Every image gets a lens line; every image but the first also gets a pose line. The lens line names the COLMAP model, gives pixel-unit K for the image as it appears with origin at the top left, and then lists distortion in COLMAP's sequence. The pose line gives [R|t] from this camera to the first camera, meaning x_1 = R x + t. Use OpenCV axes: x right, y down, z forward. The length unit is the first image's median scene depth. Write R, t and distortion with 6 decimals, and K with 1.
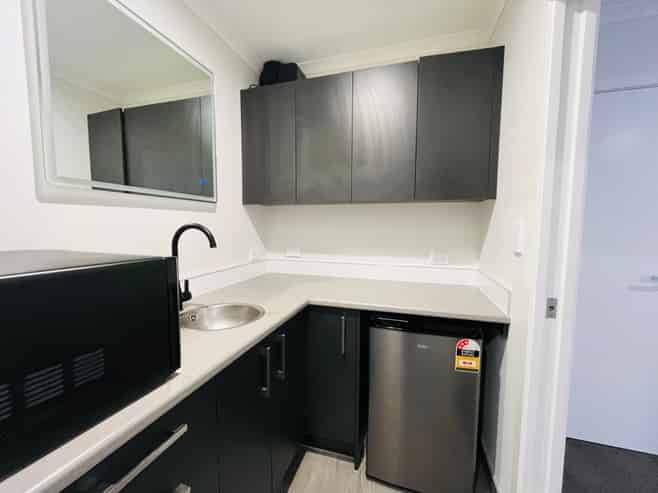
lens RADIAL K [[261.4, 0, 329.0], [0, 261.4, 246.5], [0, 0, 1]] dist [0.000411, 0.000013]
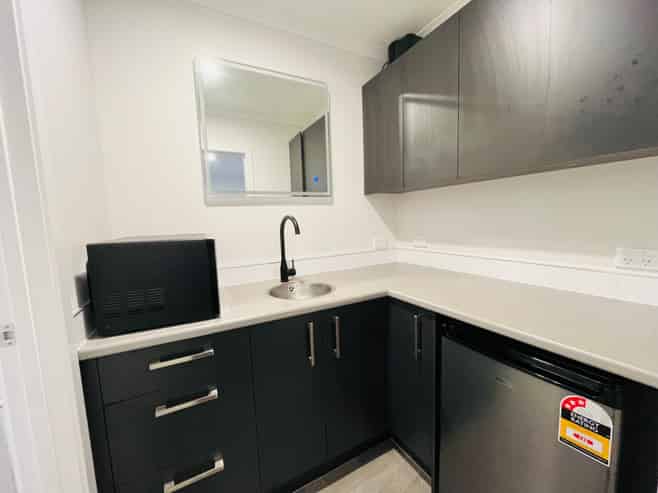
lens RADIAL K [[263.6, 0, 329.0], [0, 263.6, 246.5], [0, 0, 1]] dist [0.000268, -0.000153]
pose [[0.722613, 0.037788, -0.690219, 0.384338], [-0.012353, 0.999051, 0.041763, 0.006726], [0.691143, -0.021652, 0.722394, 0.157702]]
